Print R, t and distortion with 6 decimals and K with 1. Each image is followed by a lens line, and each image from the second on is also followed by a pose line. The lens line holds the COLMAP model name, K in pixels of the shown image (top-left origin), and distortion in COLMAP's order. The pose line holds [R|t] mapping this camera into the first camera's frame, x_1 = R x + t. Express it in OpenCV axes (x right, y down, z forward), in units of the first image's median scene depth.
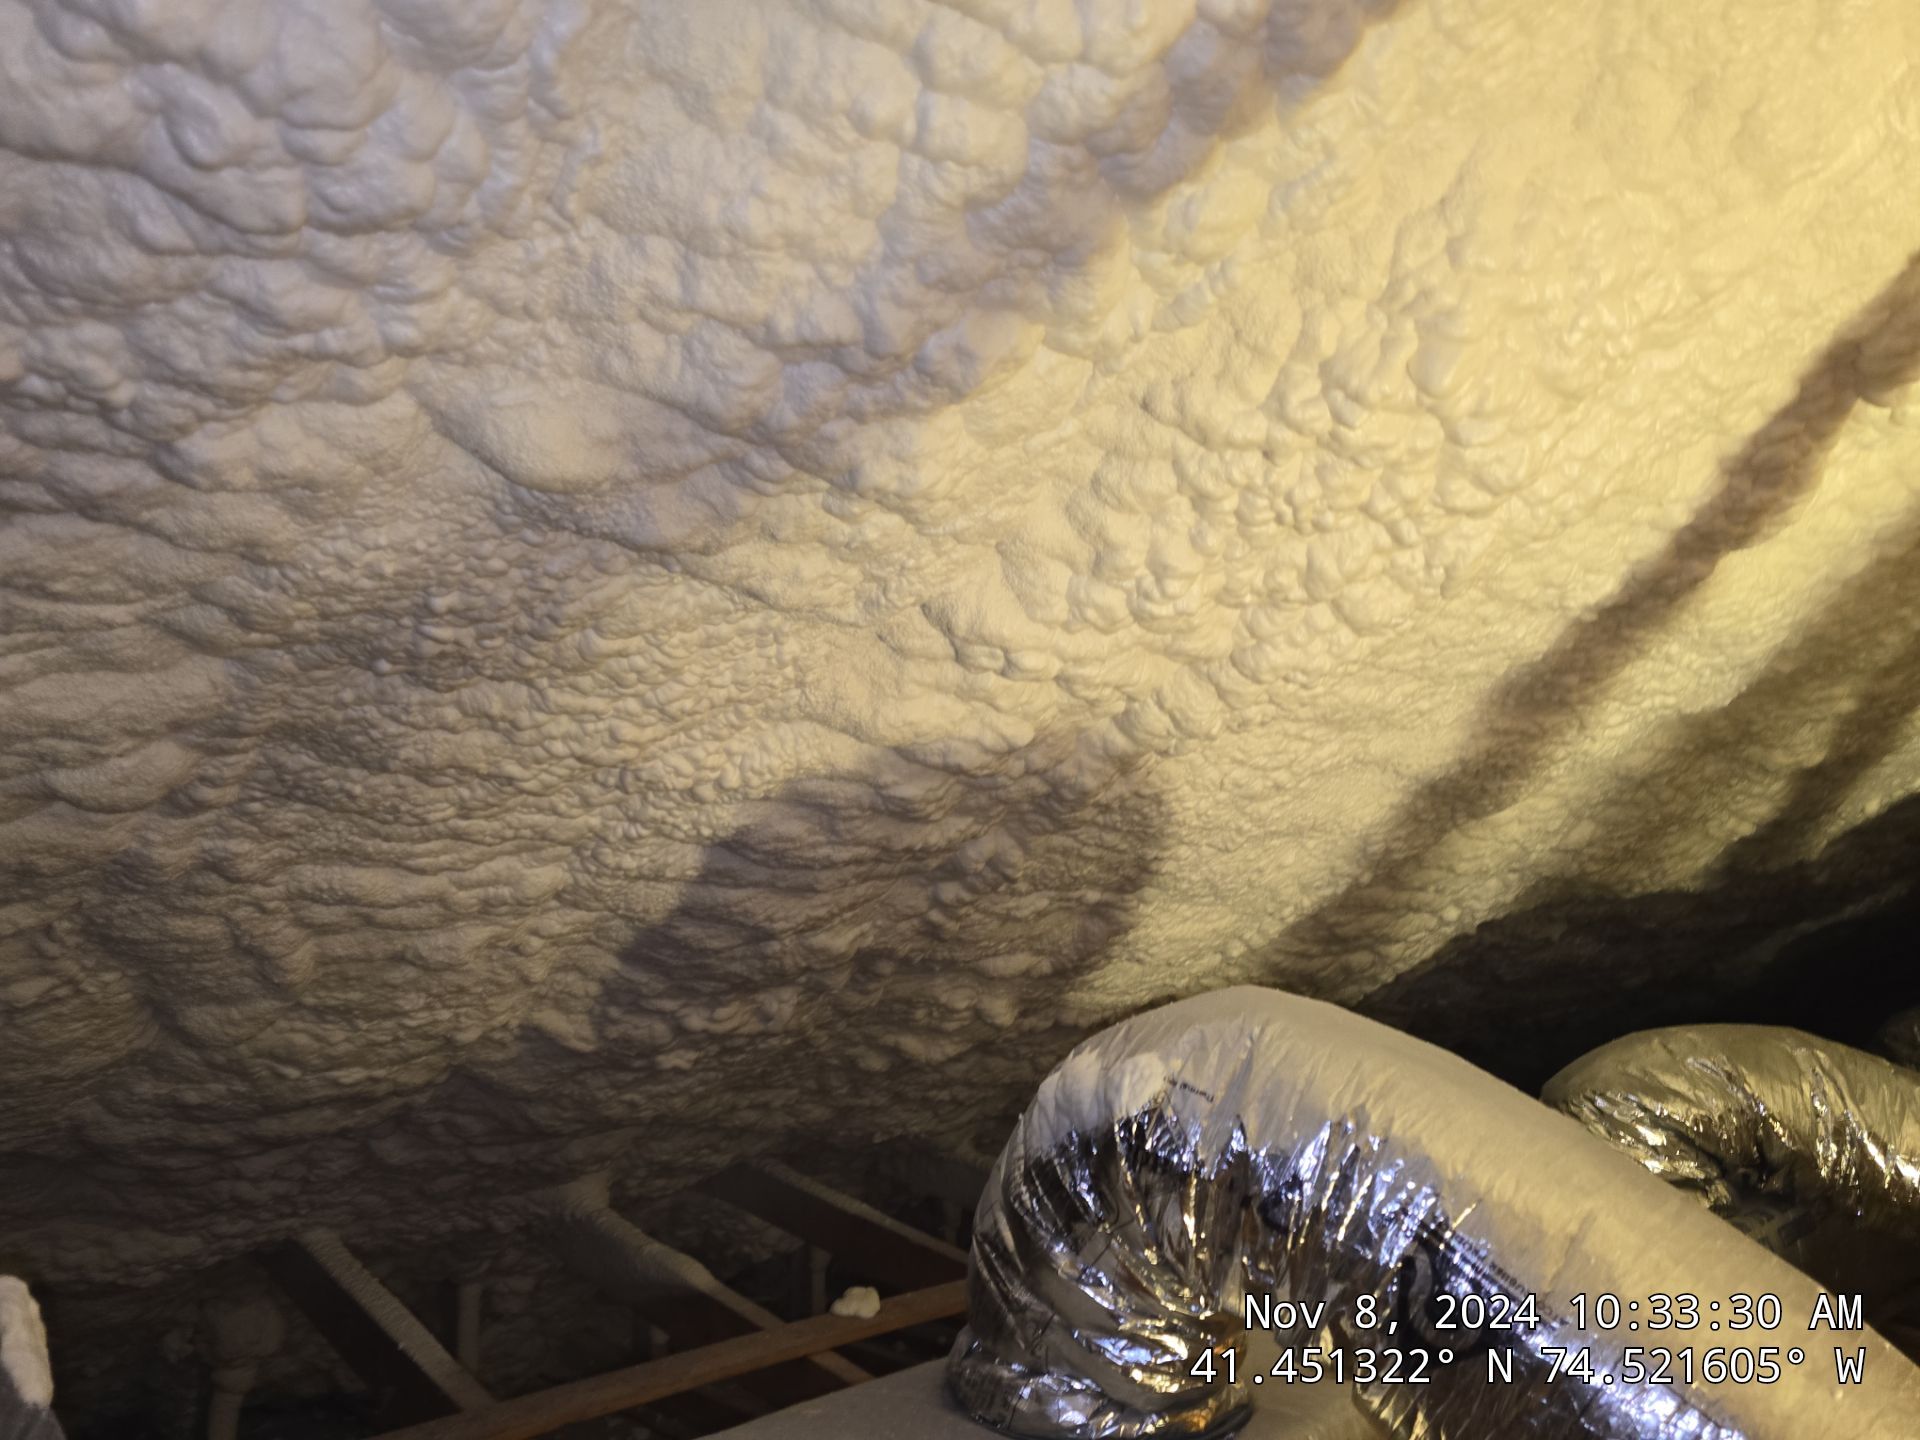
lens RADIAL K [[1307.1, 0, 960.0], [0, 1307.1, 720.0], [0, 0, 1]] dist [0.077337, -0.072722]
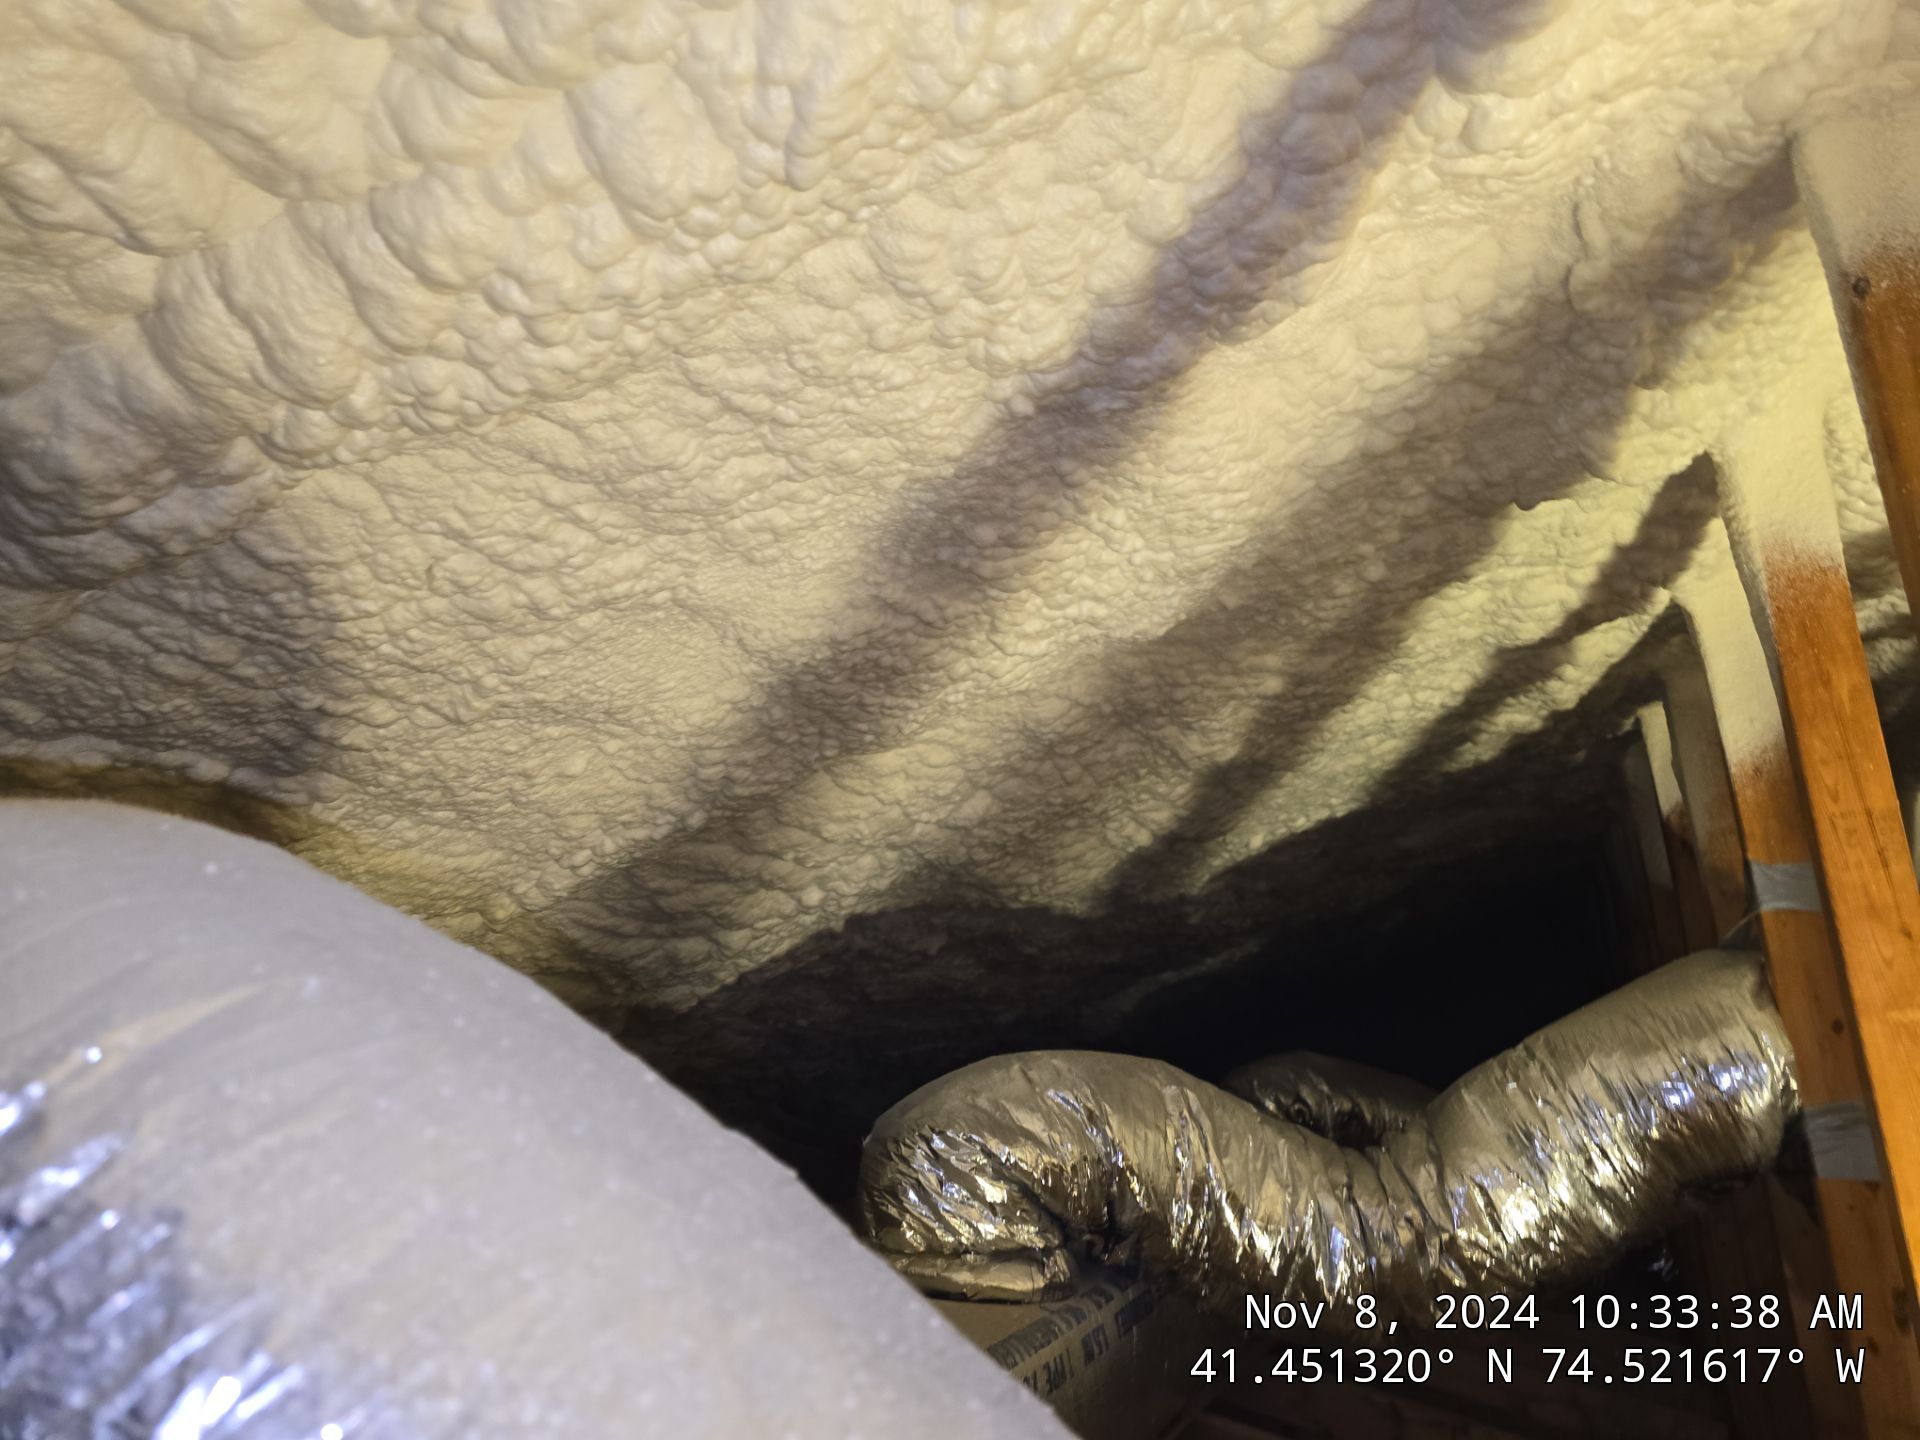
lens RADIAL K [[1307.1, 0, 960.0], [0, 1307.1, 720.0], [0, 0, 1]] dist [0.077337, -0.072722]
pose [[0.908714, 0.163172, 0.384206, 0.168944], [-0.152469, 0.986582, -0.058384, 0.093595], [-0.388577, -0.005526, 0.921400, 0.312539]]
